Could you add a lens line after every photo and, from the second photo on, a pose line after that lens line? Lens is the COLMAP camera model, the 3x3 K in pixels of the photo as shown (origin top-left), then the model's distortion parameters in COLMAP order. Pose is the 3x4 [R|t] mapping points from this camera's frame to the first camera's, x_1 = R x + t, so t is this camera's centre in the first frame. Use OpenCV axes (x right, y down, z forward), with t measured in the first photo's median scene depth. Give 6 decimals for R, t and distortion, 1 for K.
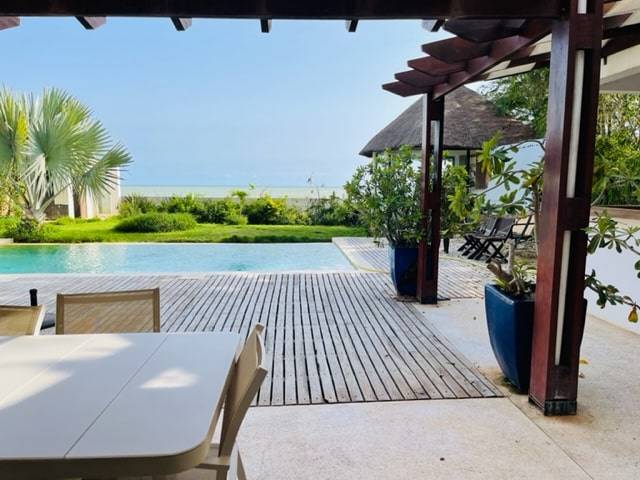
lens RADIAL K [[476.3, 0, 321.8], [0, 476.3, 246.2], [0, 0, 1]] dist [0.073195, -0.106995]
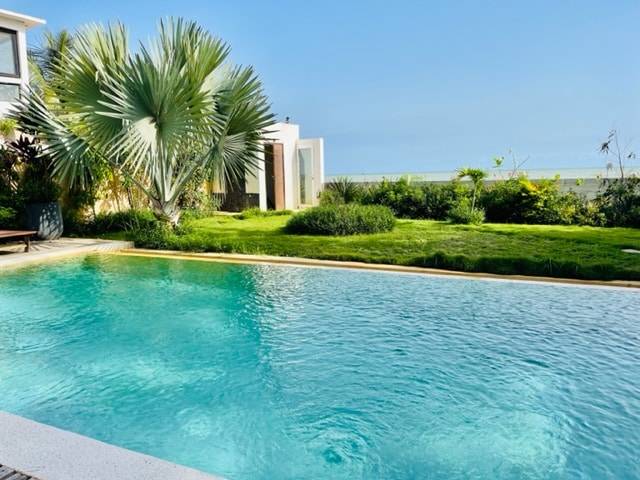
lens RADIAL K [[476.3, 0, 321.8], [0, 476.3, 246.2], [0, 0, 1]] dist [0.073195, -0.106995]
pose [[0.862893, 0.048527, -0.503051, -0.032754], [-0.034120, 0.998702, 0.037813, -0.043431], [0.504233, -0.015465, 0.863429, 0.491107]]
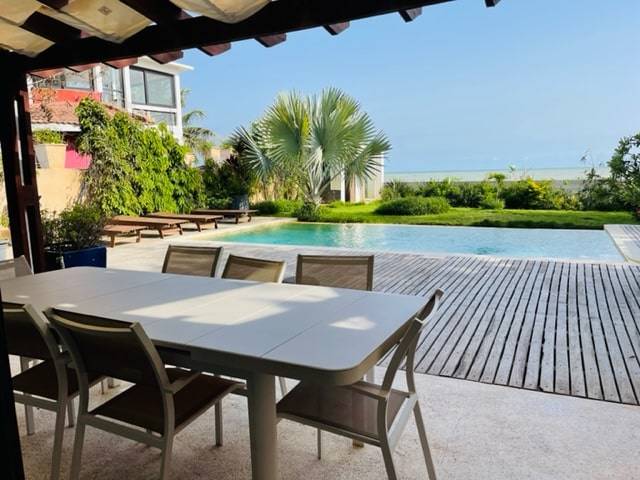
lens RADIAL K [[476.3, 0, 321.8], [0, 476.3, 246.2], [0, 0, 1]] dist [0.073195, -0.106995]
pose [[0.861098, 0.051788, -0.505795, 0.024609], [-0.036328, 0.998523, 0.040392, 0.004331], [0.507140, -0.016407, 0.861708, -0.008485]]
